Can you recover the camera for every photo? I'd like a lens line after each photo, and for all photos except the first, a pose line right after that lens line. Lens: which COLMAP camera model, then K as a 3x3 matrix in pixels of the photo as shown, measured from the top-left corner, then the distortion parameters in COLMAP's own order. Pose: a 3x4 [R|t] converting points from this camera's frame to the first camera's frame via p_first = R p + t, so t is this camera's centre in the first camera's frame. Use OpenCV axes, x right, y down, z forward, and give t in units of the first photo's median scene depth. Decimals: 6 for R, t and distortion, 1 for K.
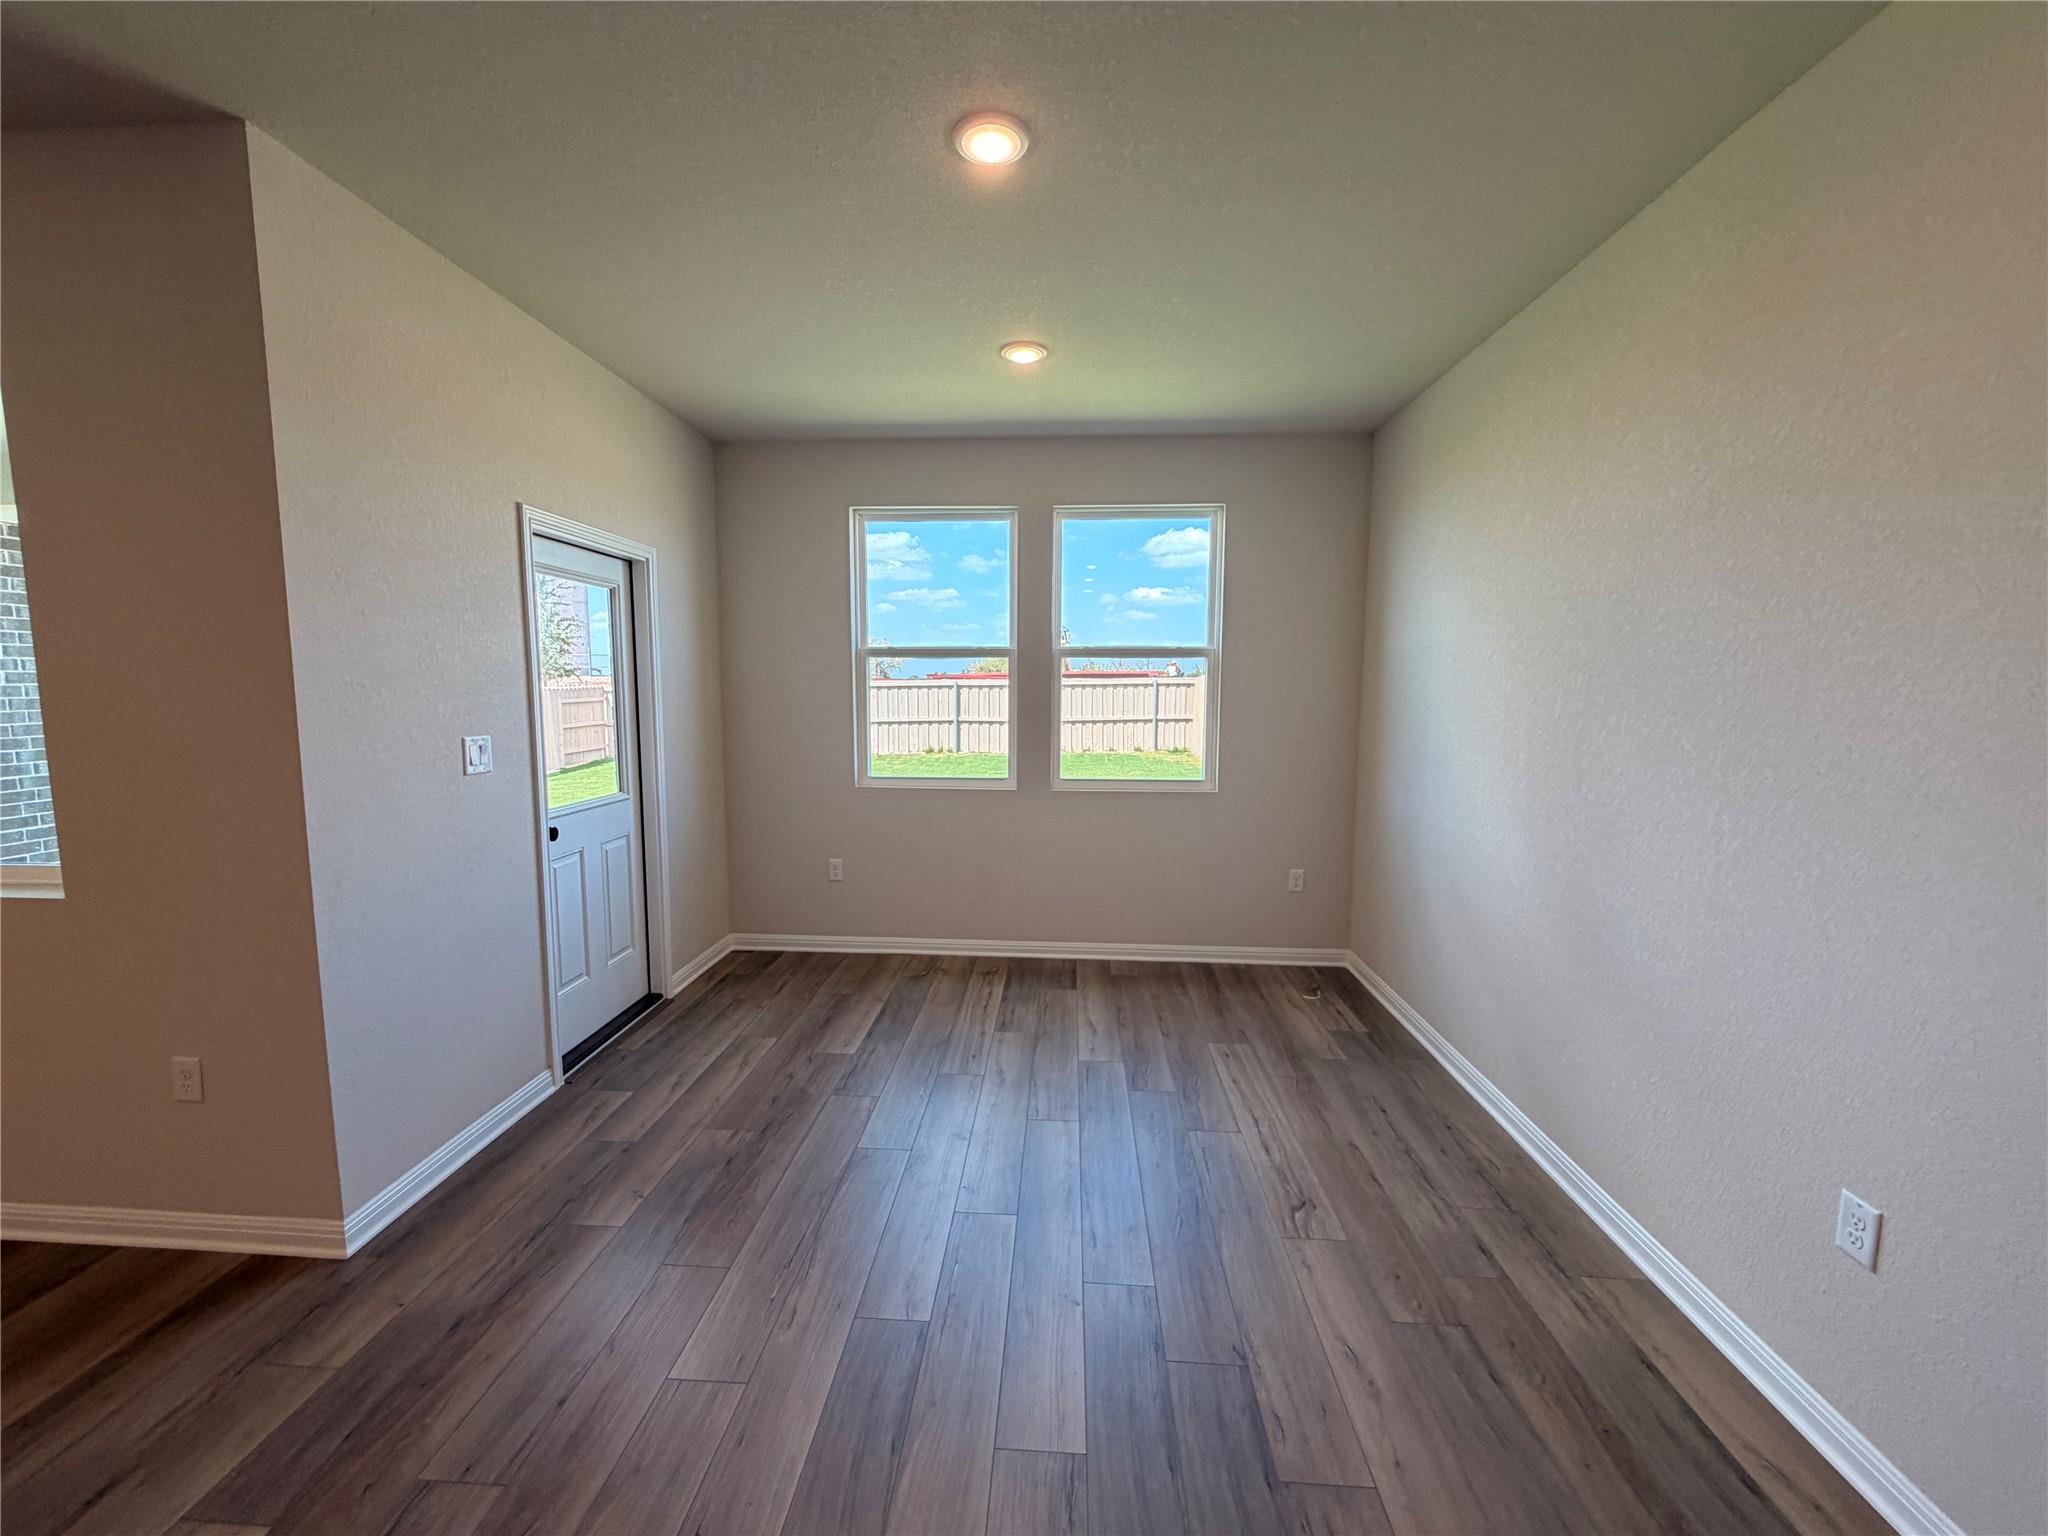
lens RADIAL K [[812.5, 0, 1014.6], [0, 812.5, 769.2], [0, 0, 1]] dist [-0.002341, -0.000127]
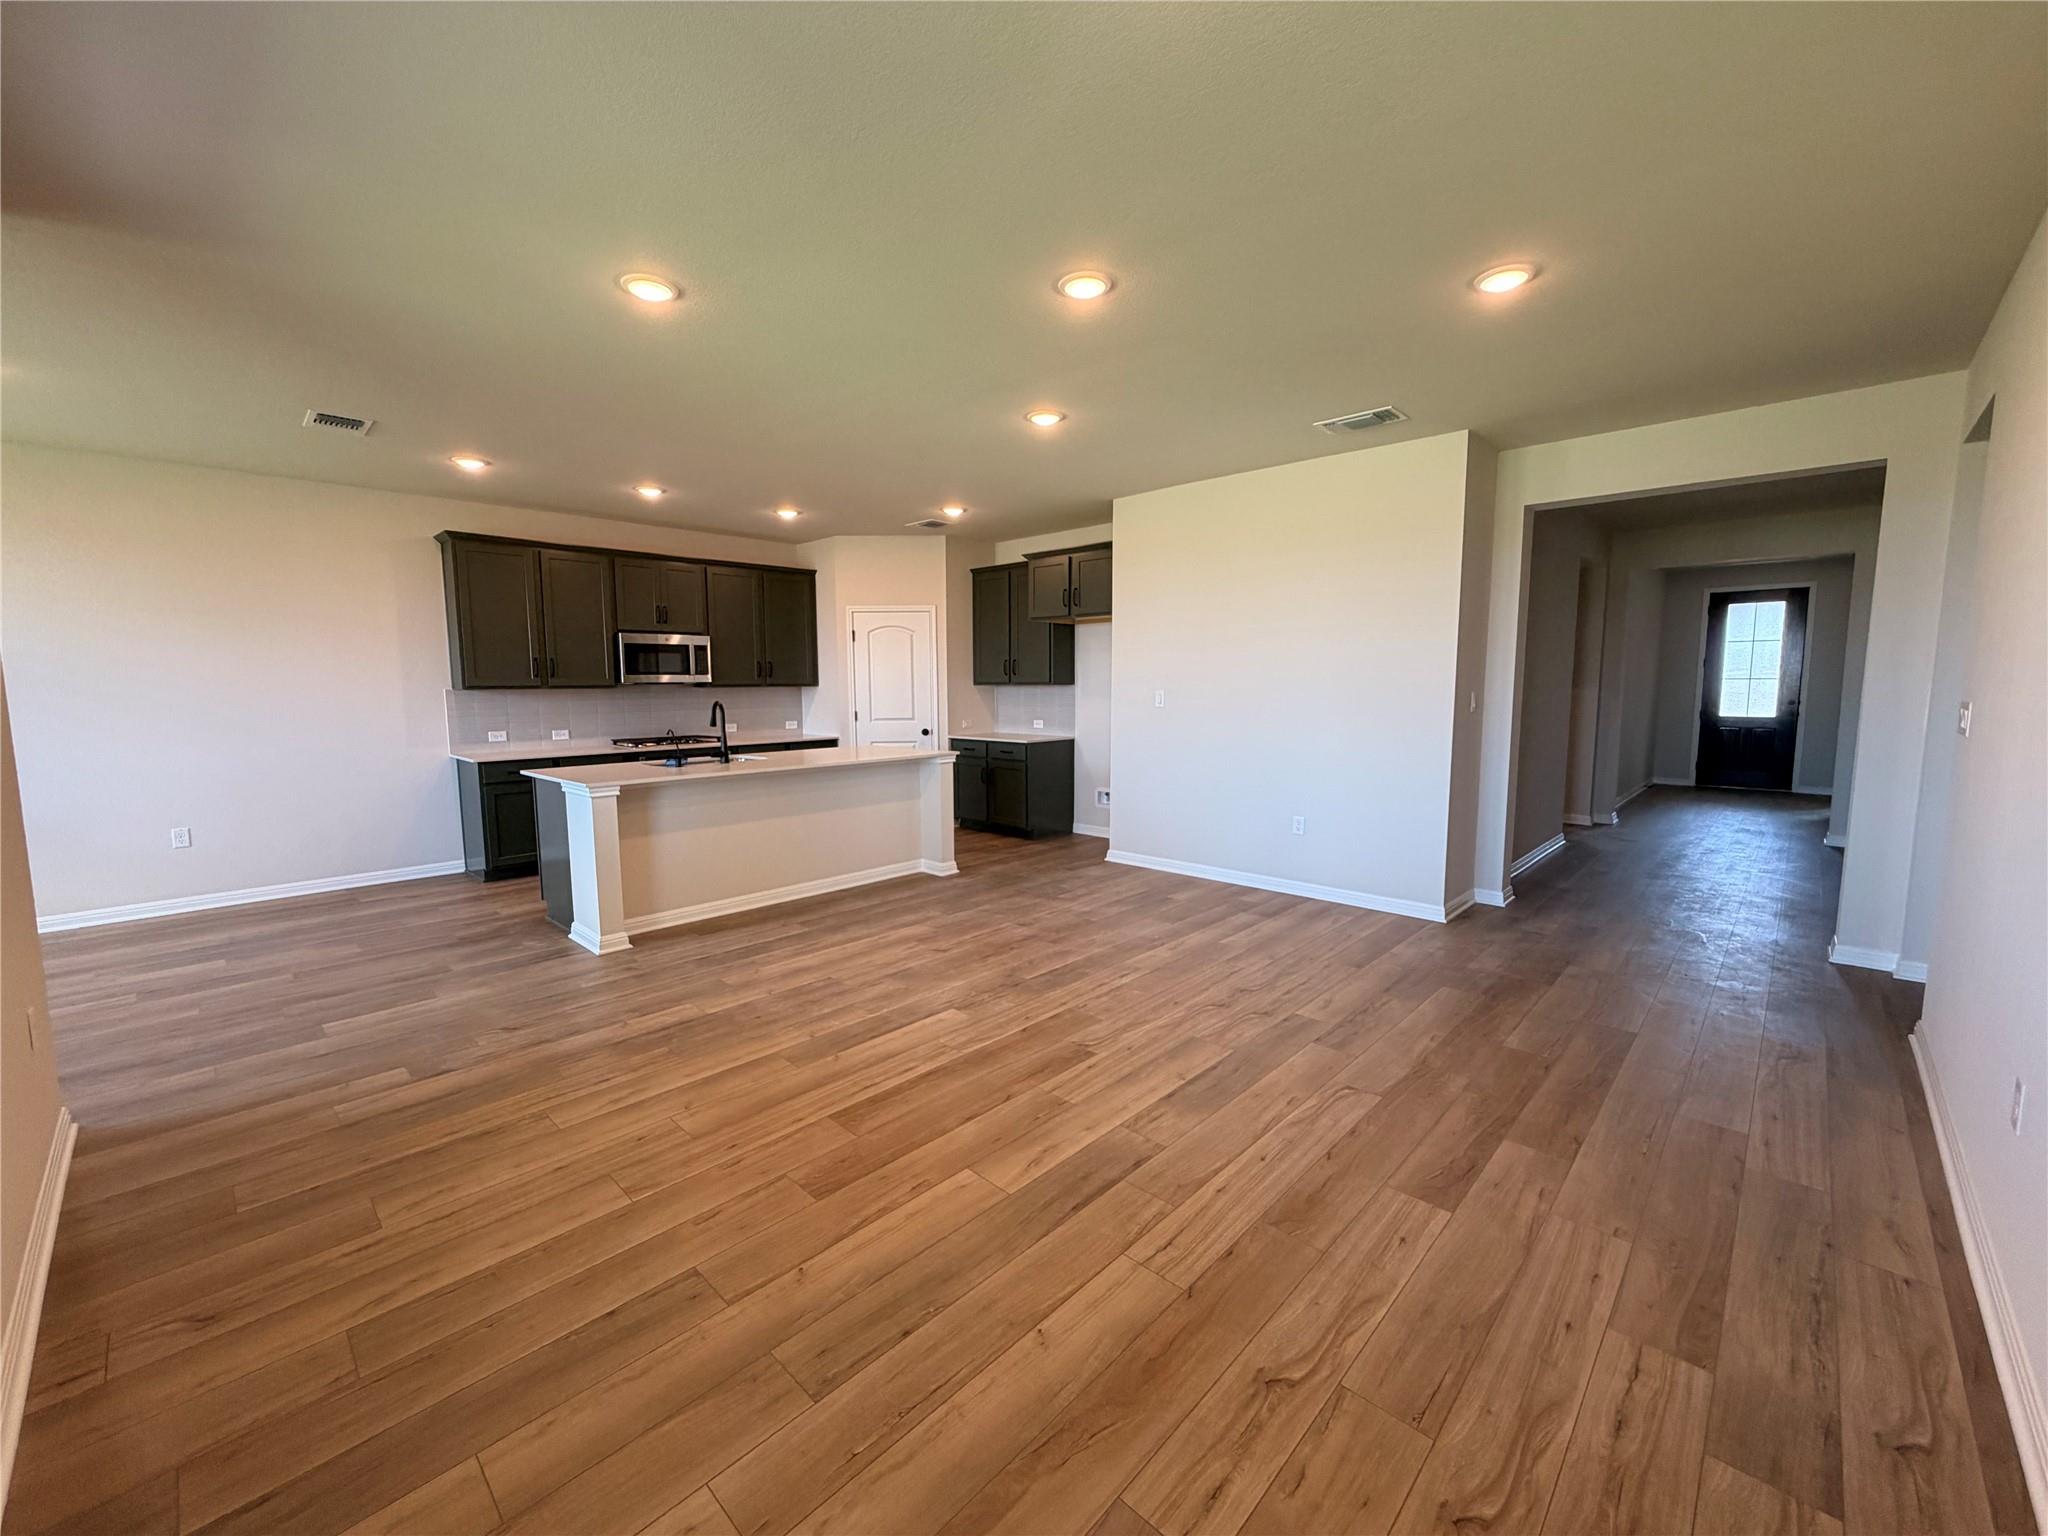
lens RADIAL K [[819.0, 0, 1017.3], [0, 819.0, 769.5], [0, 0, 1]] dist [-0.000661, -0.000246]
pose [[-0.763786, -0.067014, 0.641981, -1.966909], [0.071553, 0.979675, 0.187394, -0.043481], [-0.641491, 0.189064, -0.743468, 0.664950]]
